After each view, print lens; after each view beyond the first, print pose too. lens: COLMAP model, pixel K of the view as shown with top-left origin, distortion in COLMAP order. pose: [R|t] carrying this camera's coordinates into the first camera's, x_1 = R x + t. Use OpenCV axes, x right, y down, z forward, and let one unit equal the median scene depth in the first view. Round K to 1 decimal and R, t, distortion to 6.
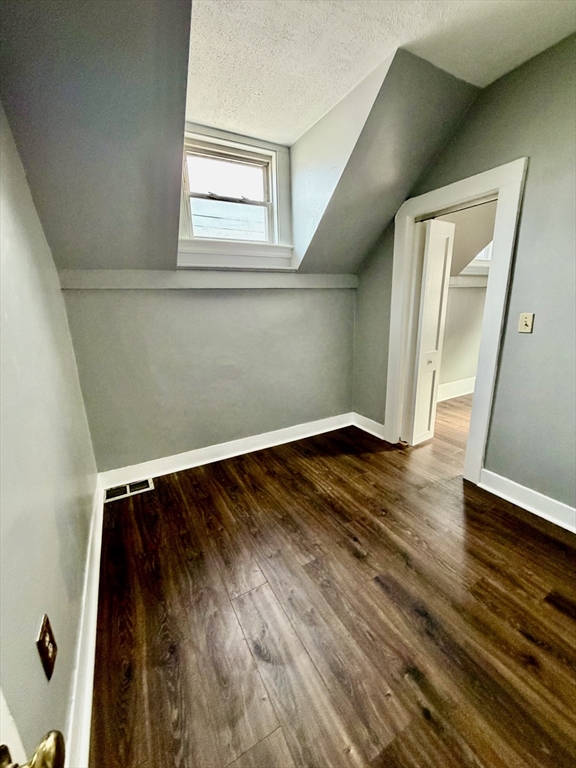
lens RADIAL K [[306.0, 0, 285.7], [0, 306.0, 383.8], [0, 0, 1]] dist [-0.000143, 0.000025]
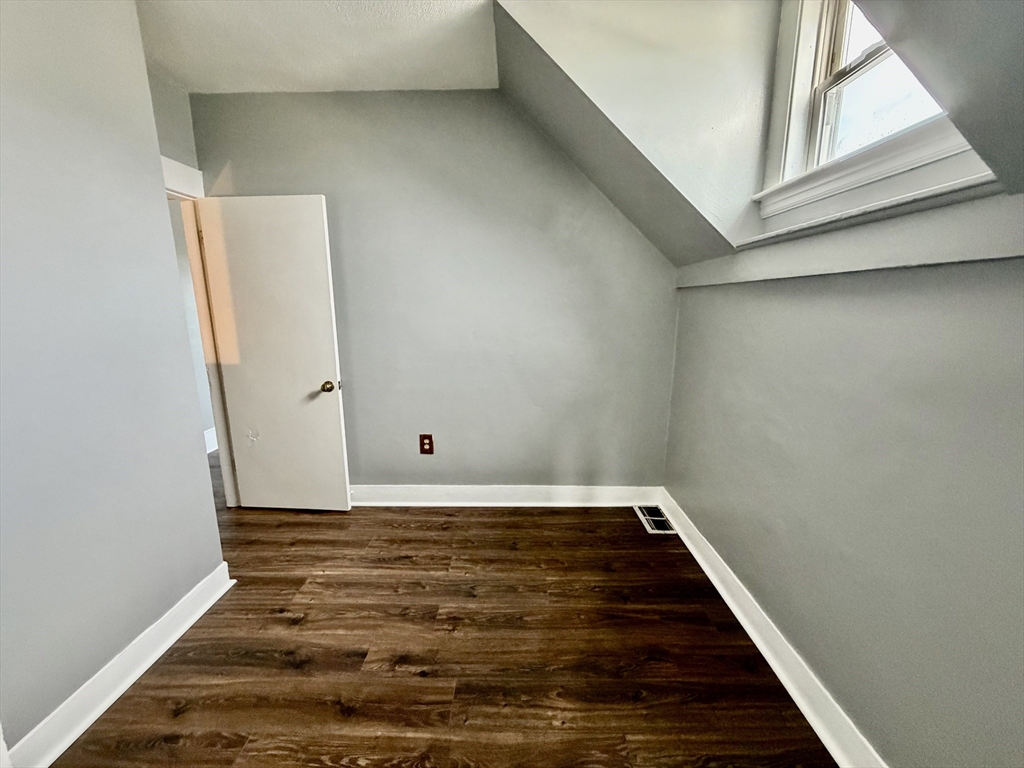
lens RADIAL K [[408.0, 0, 512.0], [0, 408.0, 380.7], [0, 0, 1]] dist [-0.000143, 0.000025]
pose [[-0.485800, 0.190422, -0.853075, 0.752737], [-0.205353, 0.923799, 0.323150, -0.387281], [0.849605, 0.332168, -0.409678, 1.296860]]
